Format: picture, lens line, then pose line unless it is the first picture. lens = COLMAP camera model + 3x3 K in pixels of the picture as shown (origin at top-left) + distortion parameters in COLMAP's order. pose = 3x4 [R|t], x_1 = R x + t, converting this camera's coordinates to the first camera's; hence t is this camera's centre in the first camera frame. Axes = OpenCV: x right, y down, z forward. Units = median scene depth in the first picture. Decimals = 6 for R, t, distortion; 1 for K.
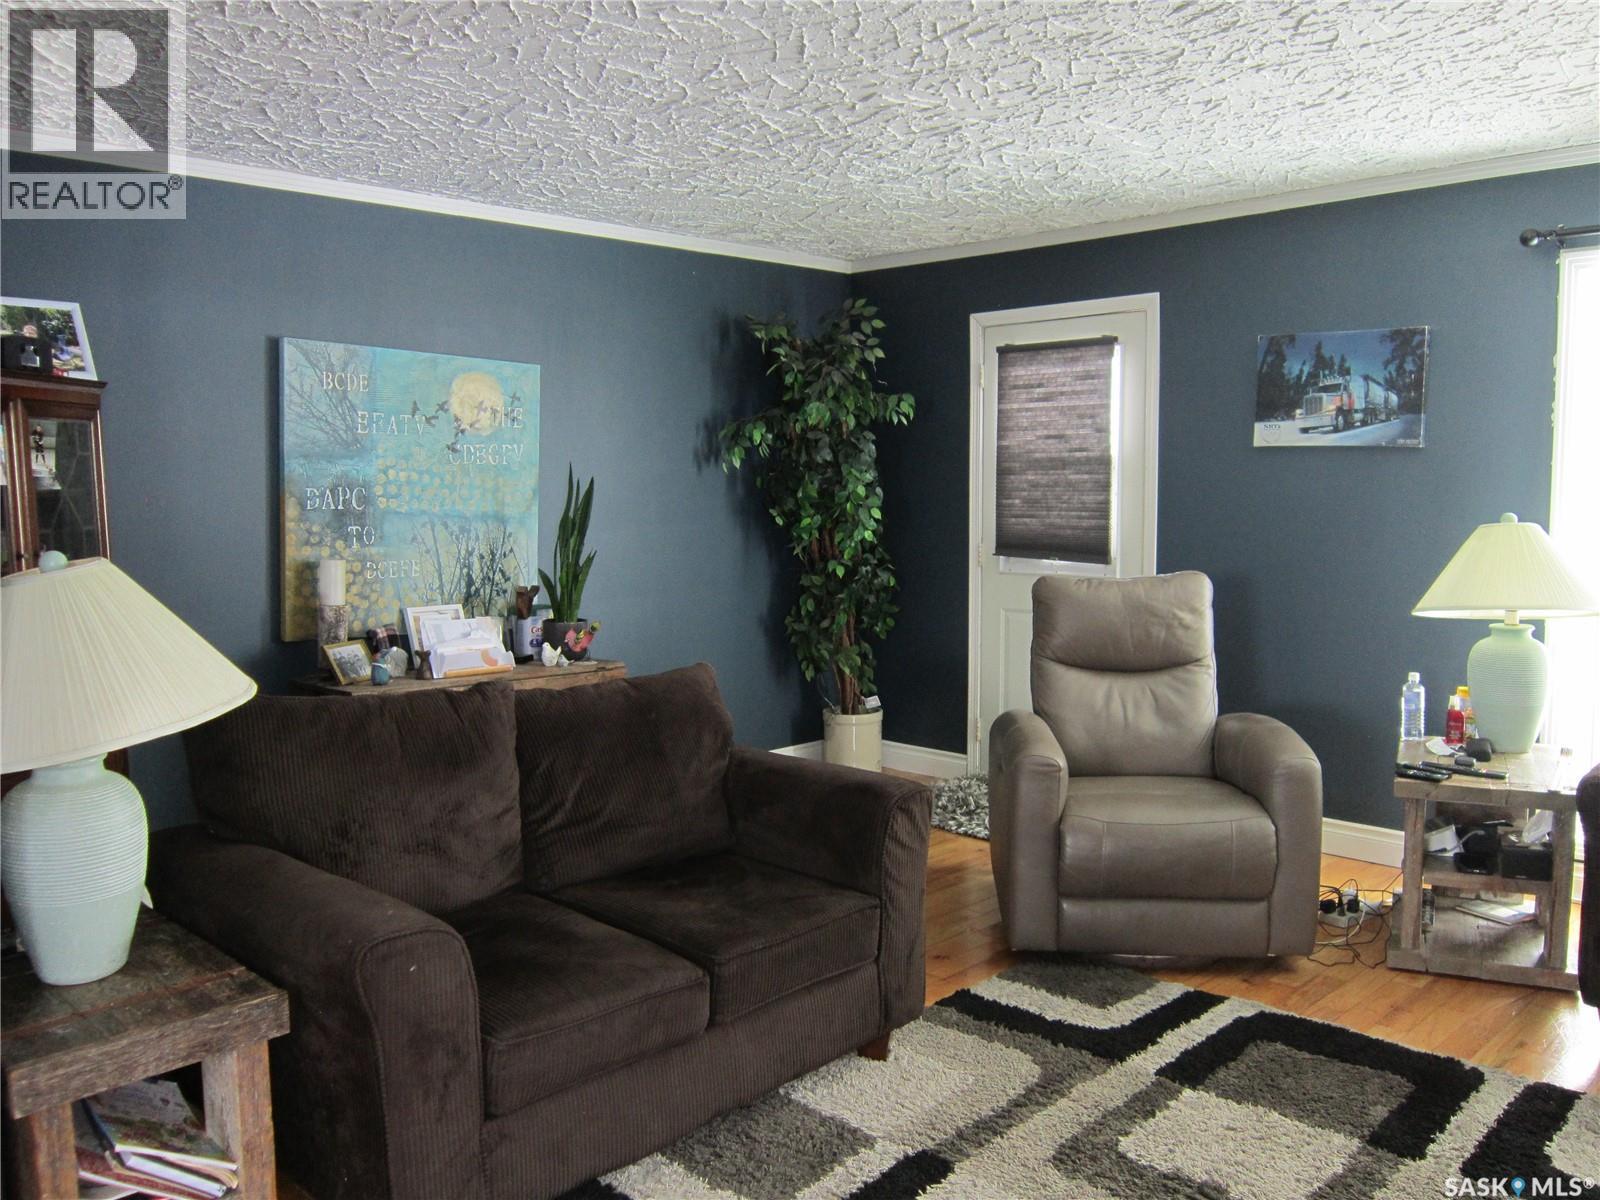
lens RADIAL K [[1314.2, 0, 795.8], [0, 1314.2, 596.4], [0, 0, 1]] dist [-0.037009, 0.005305]
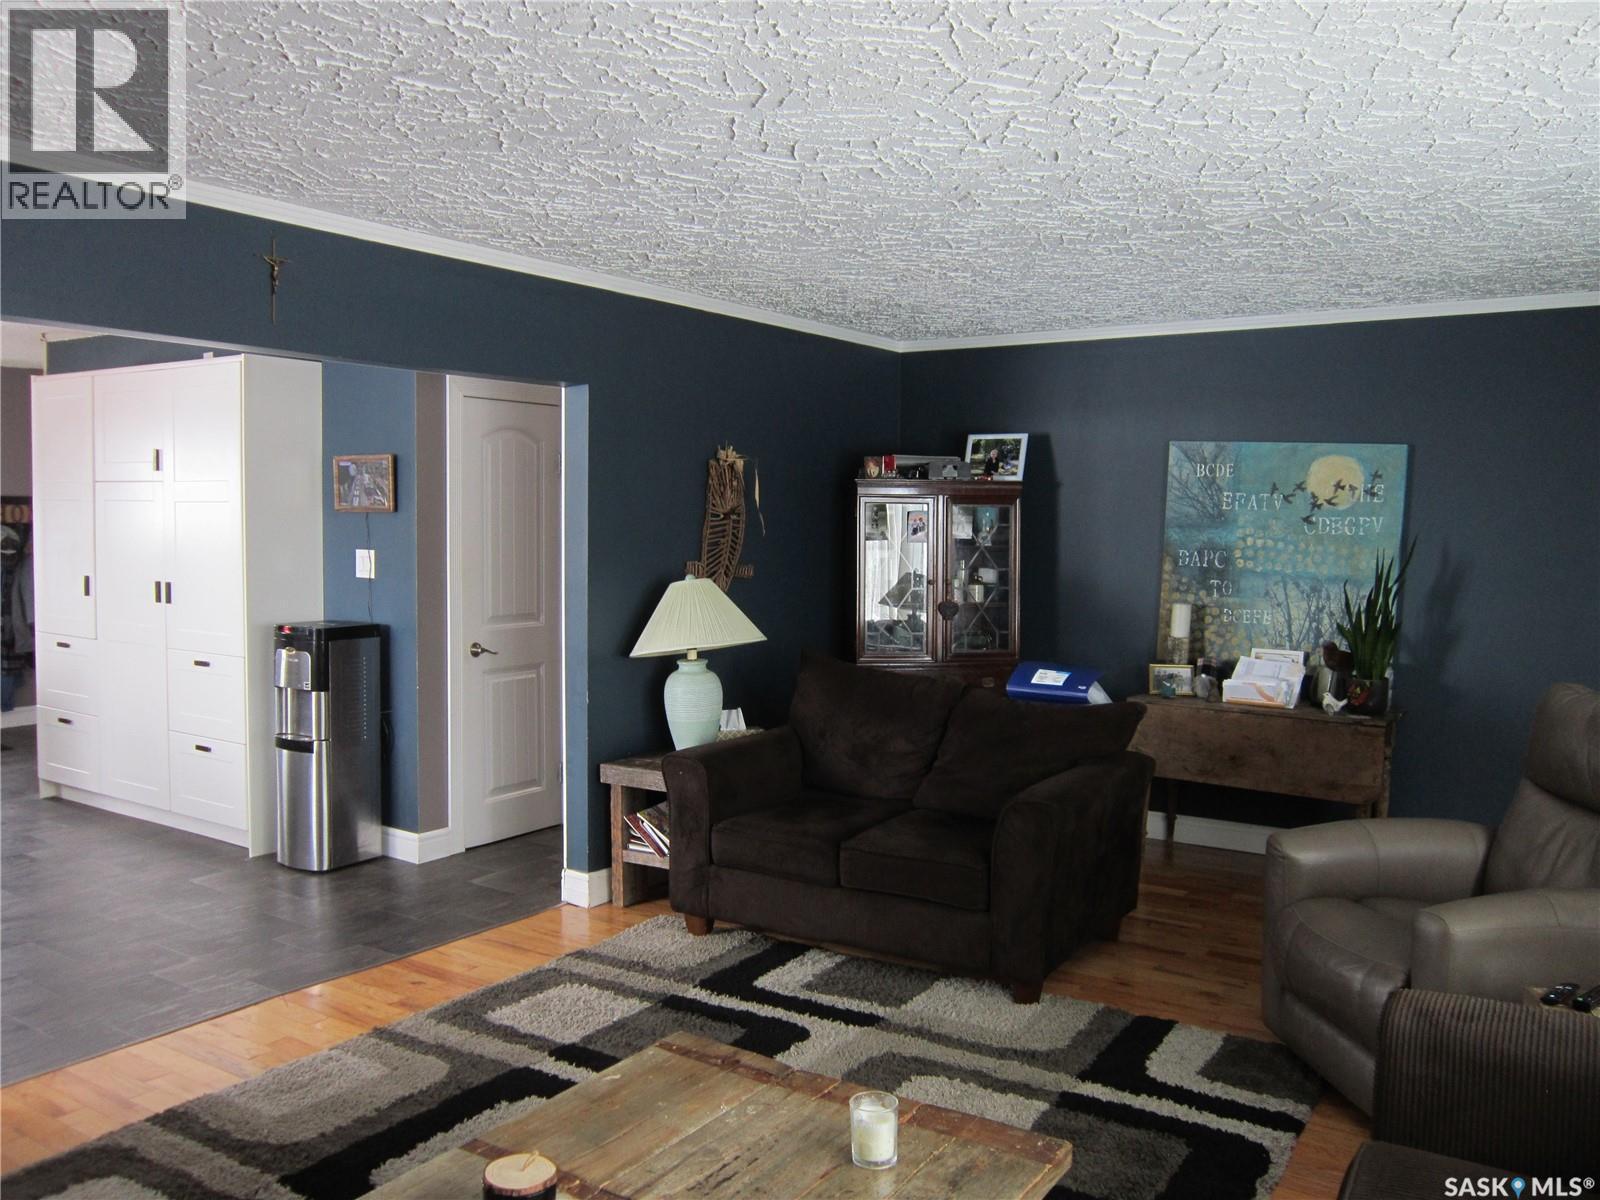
lens RADIAL K [[1314.2, 0, 795.8], [0, 1314.2, 596.4], [0, 0, 1]] dist [-0.037009, 0.005305]
pose [[0.192577, 0.068022, -0.978921, 0.837003], [-0.095599, 0.994150, 0.050273, -0.061361], [0.976614, 0.083902, 0.197954, 0.324583]]
